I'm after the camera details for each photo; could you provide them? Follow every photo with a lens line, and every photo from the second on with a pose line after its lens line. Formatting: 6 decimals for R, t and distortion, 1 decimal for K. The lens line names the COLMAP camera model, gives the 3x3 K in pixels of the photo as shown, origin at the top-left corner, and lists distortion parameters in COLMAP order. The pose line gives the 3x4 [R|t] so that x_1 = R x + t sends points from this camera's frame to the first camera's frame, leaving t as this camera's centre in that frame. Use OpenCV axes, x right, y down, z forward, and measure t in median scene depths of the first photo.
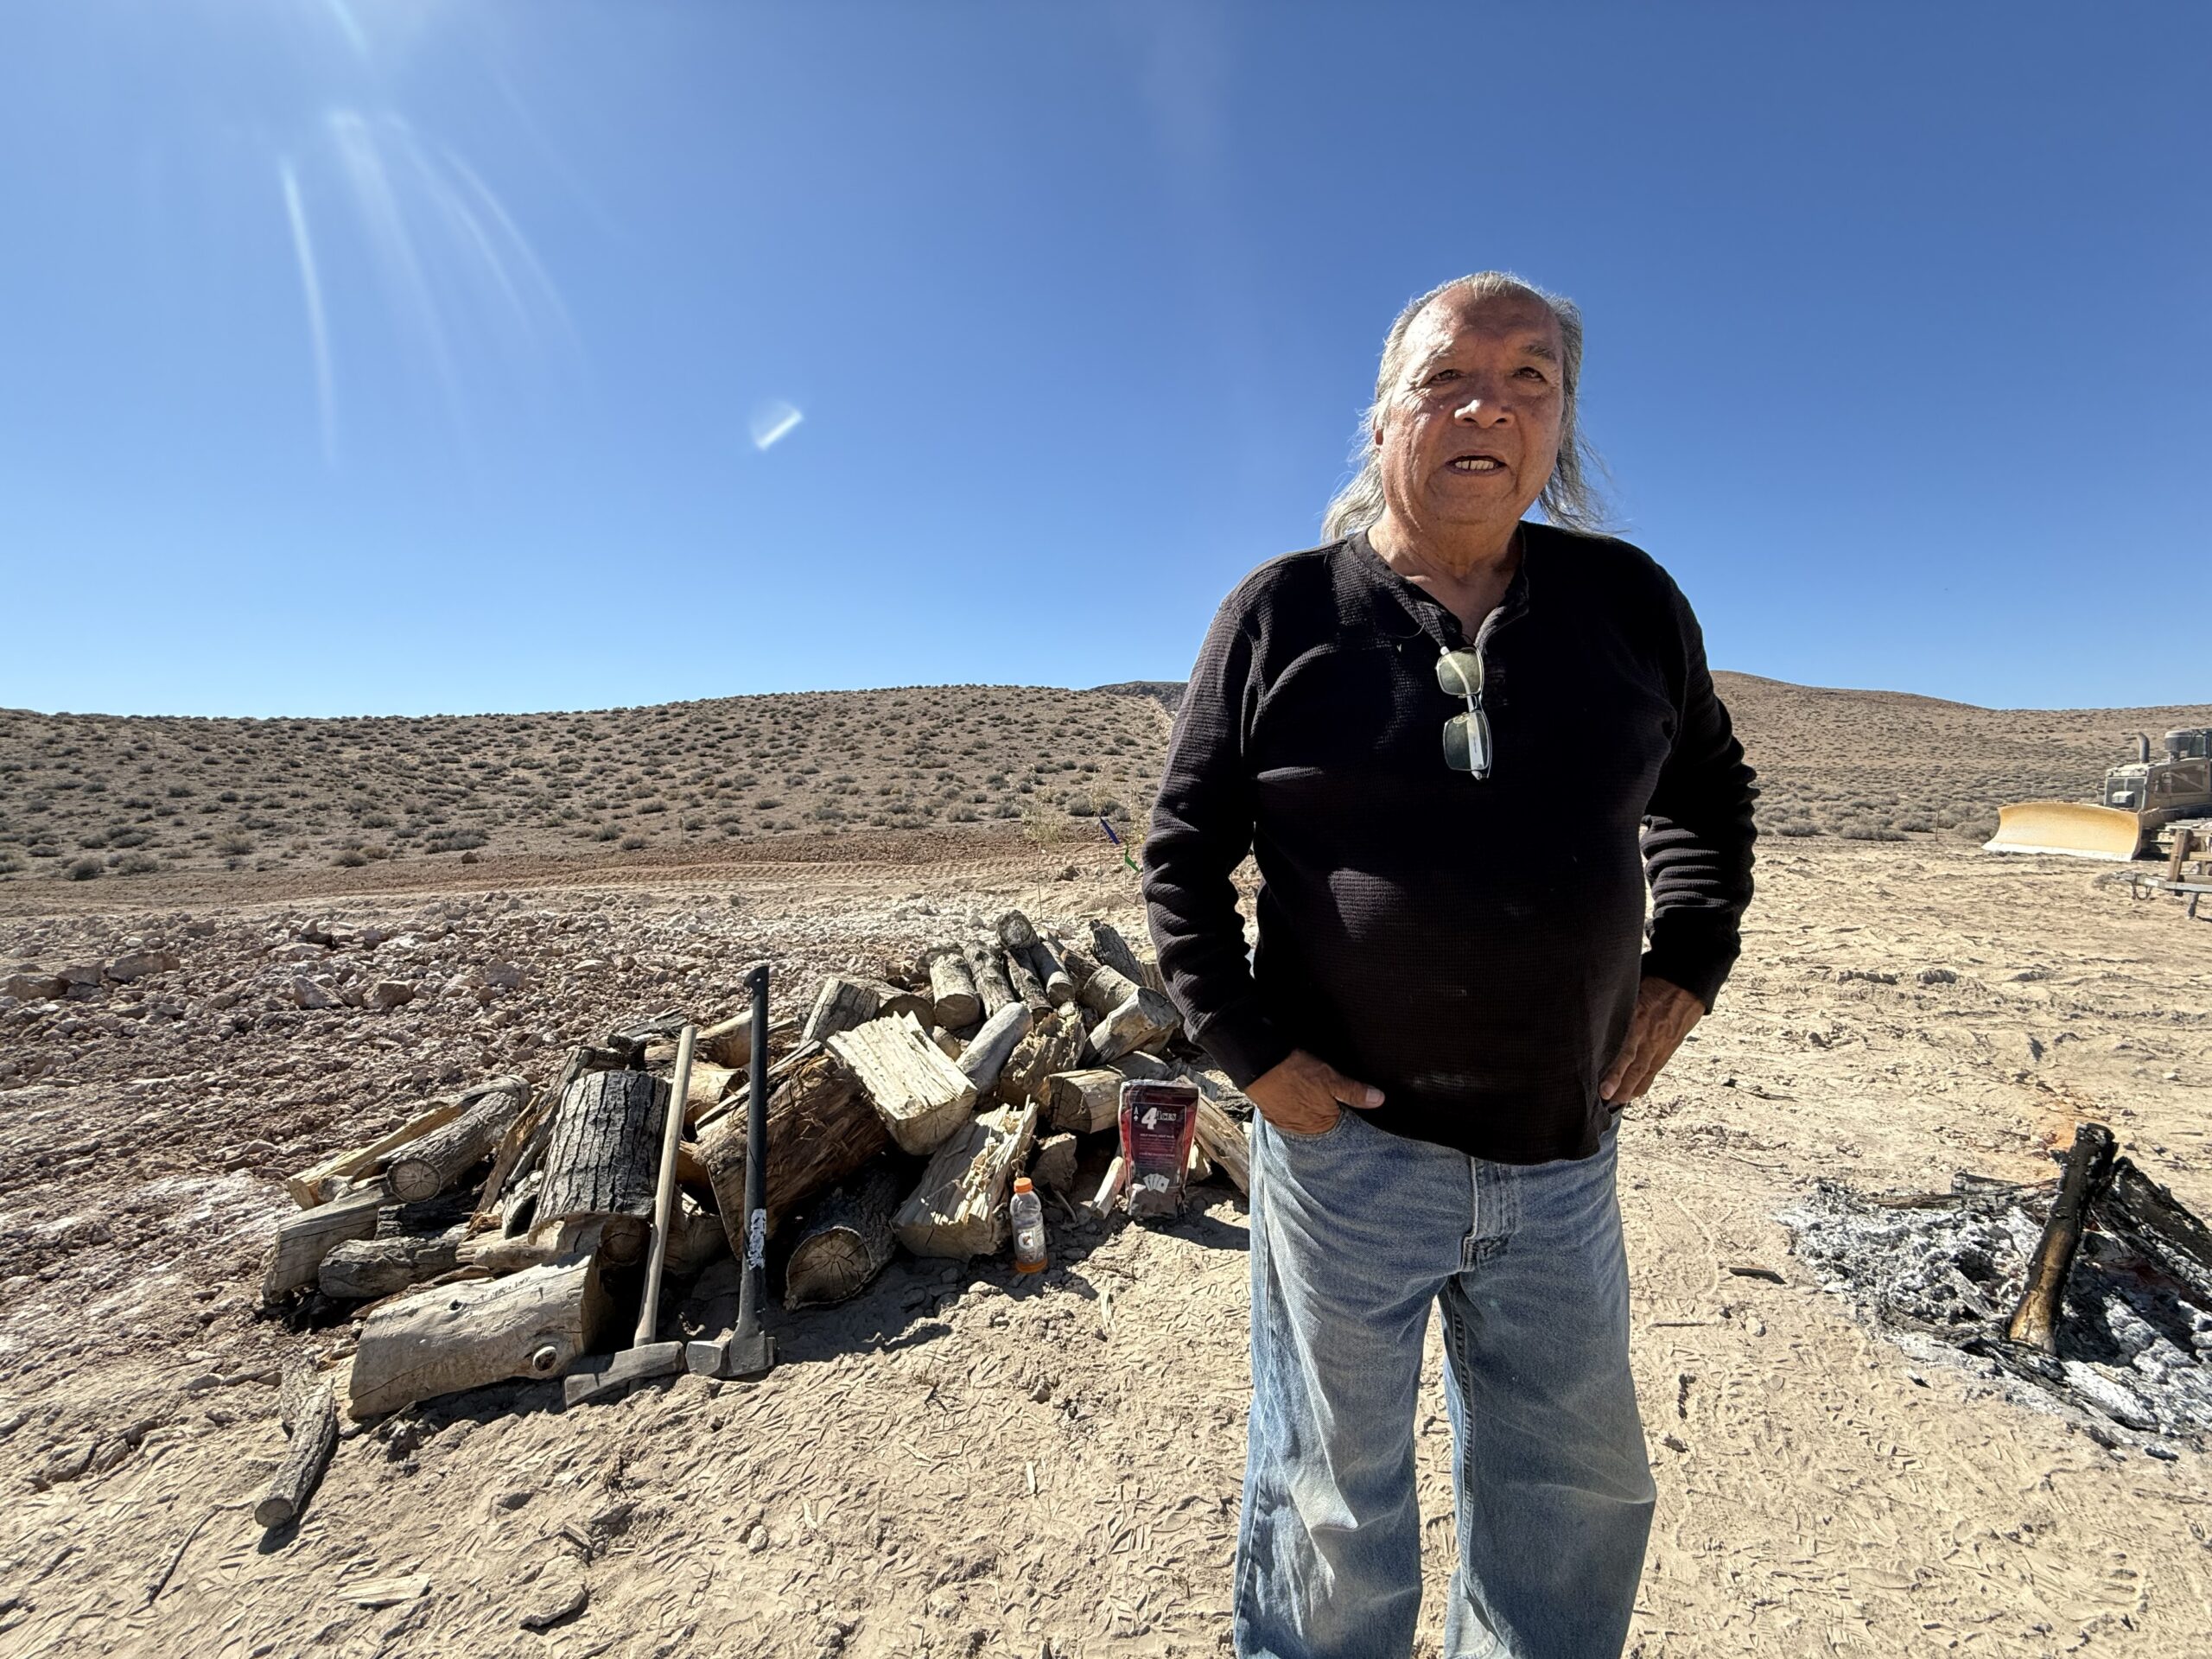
lens RADIAL K [[888.0, 0, 1106.5], [0, 888.0, 826.5], [0, 0, 1]] dist [0.001461, -0.000162]
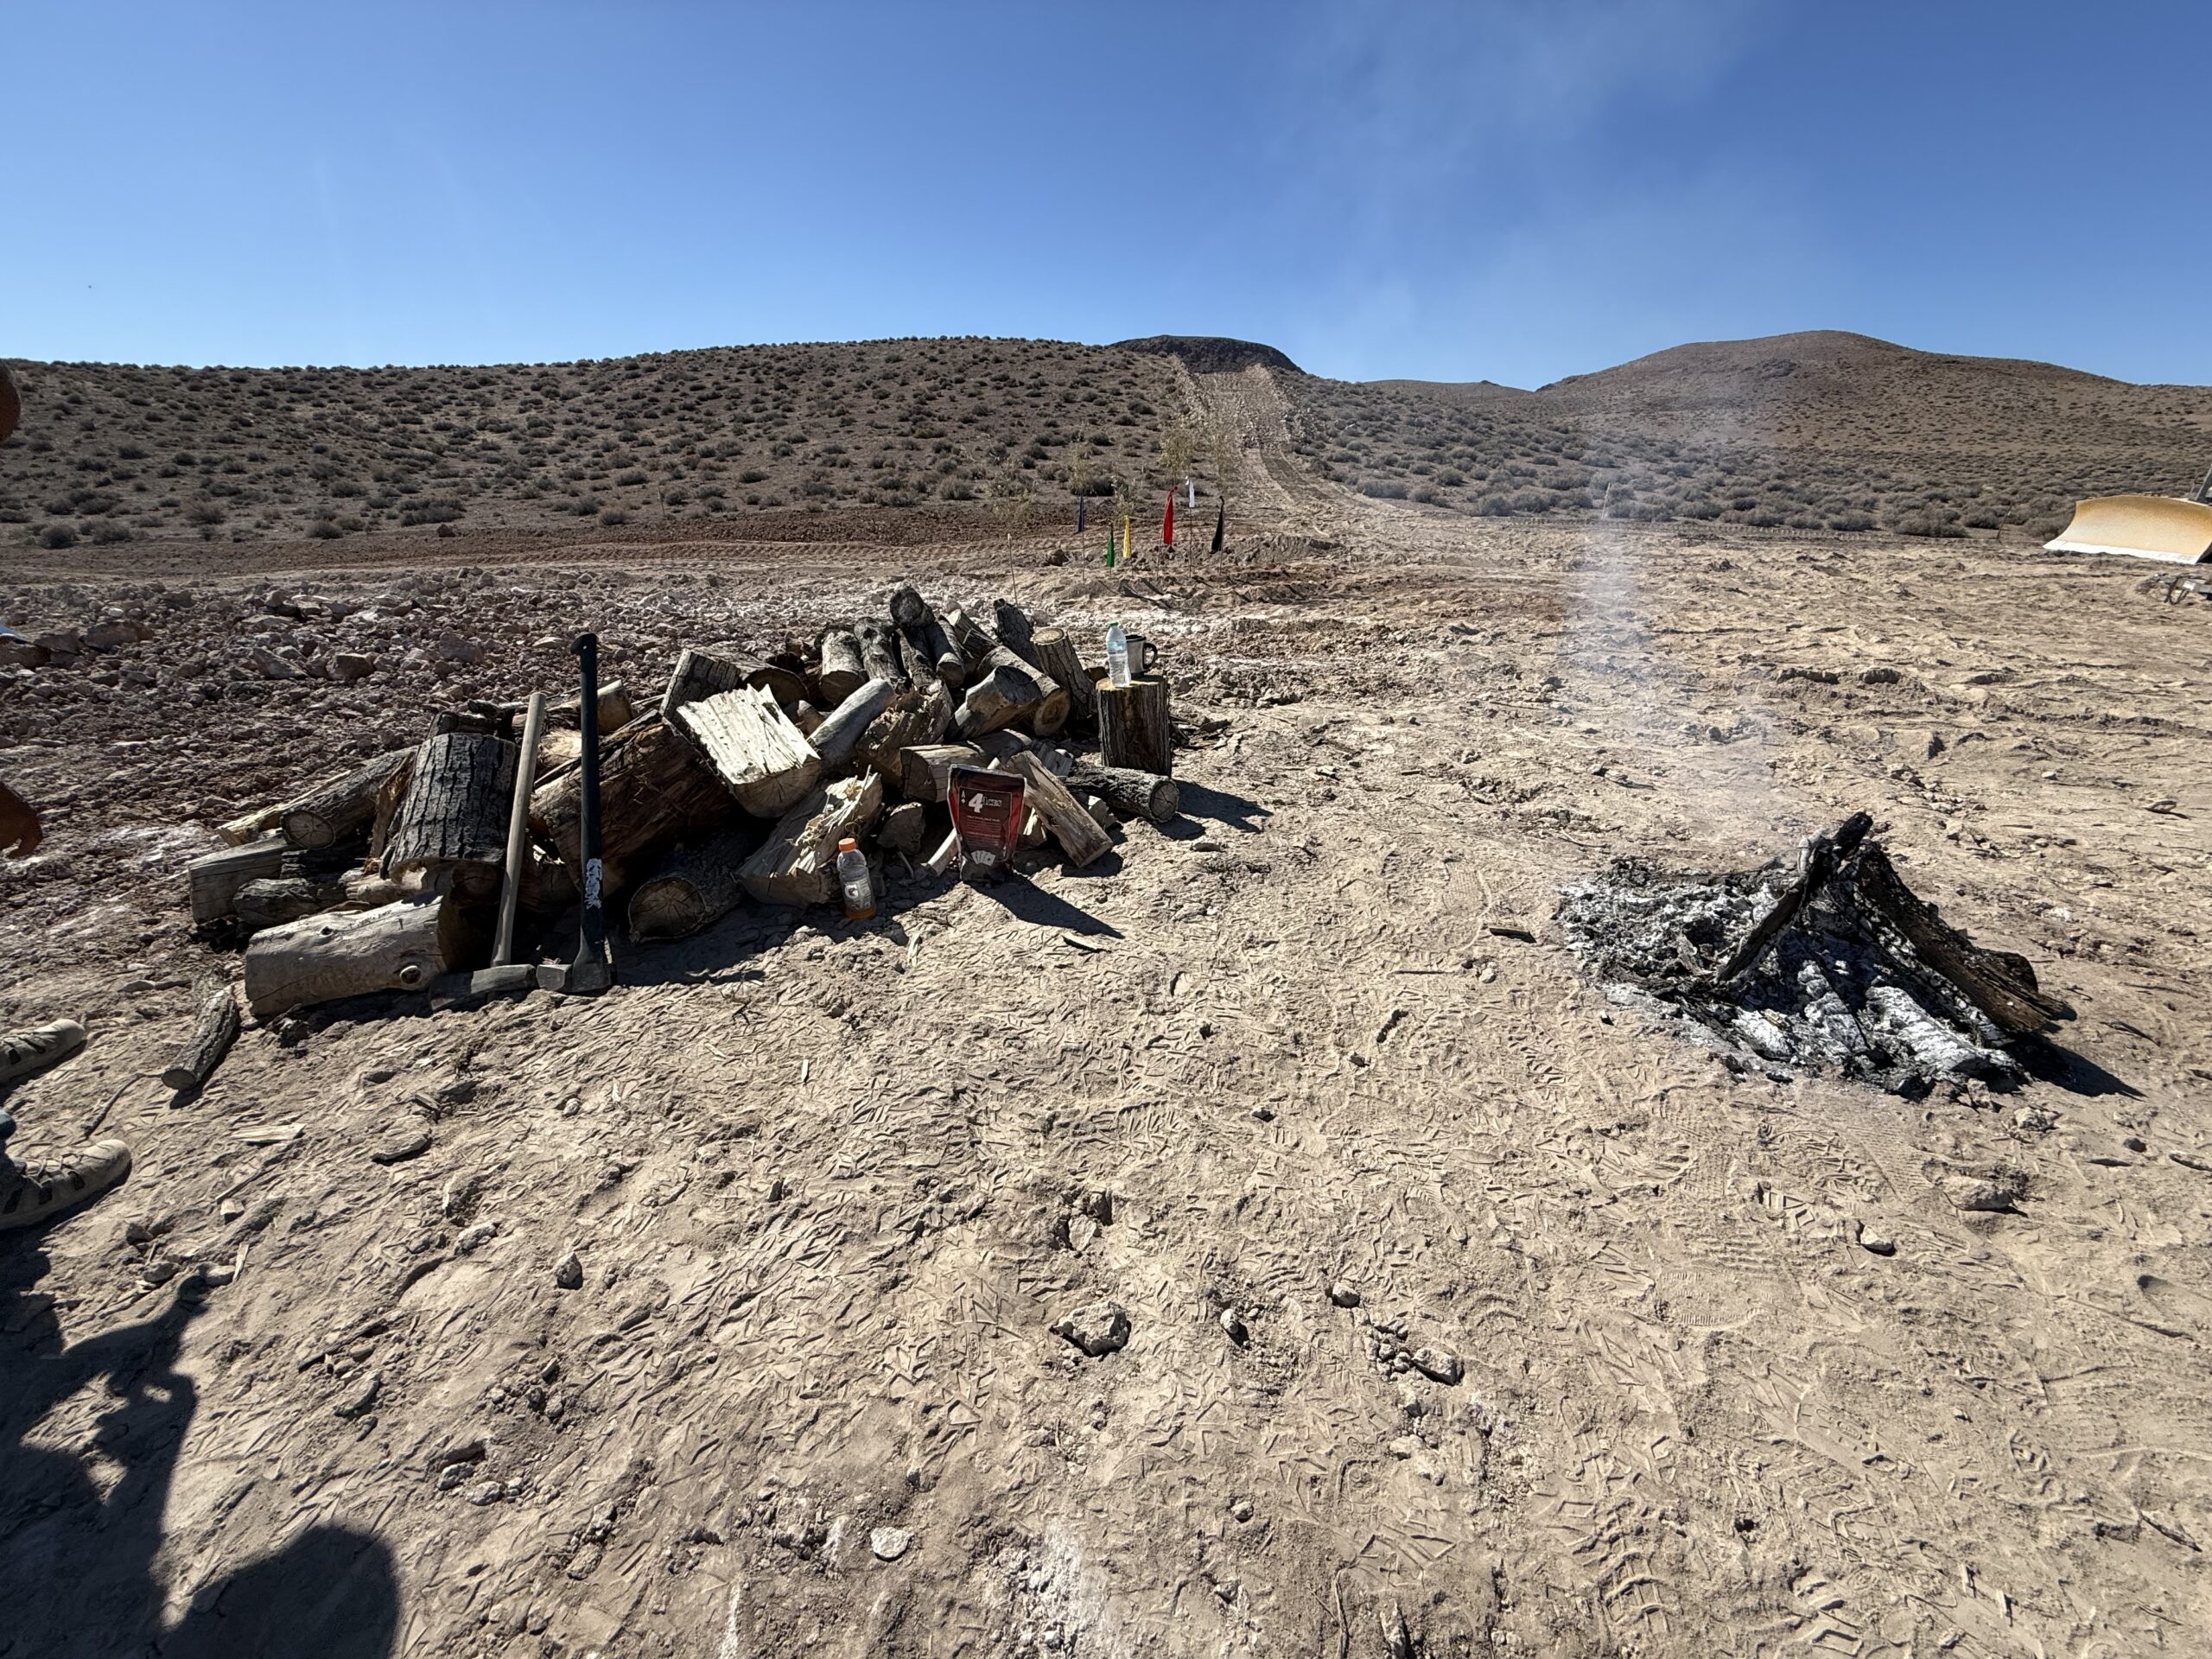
lens RADIAL K [[888.0, 0, 1106.3], [0, 888.0, 827.1], [0, 0, 1]] dist [0.001461, -0.000162]
pose [[0.999668, 0.021558, -0.014081, 0.181157], [-0.015551, 0.941327, 0.337136, 0.014910], [0.020523, -0.336805, 0.941351, 0.005948]]
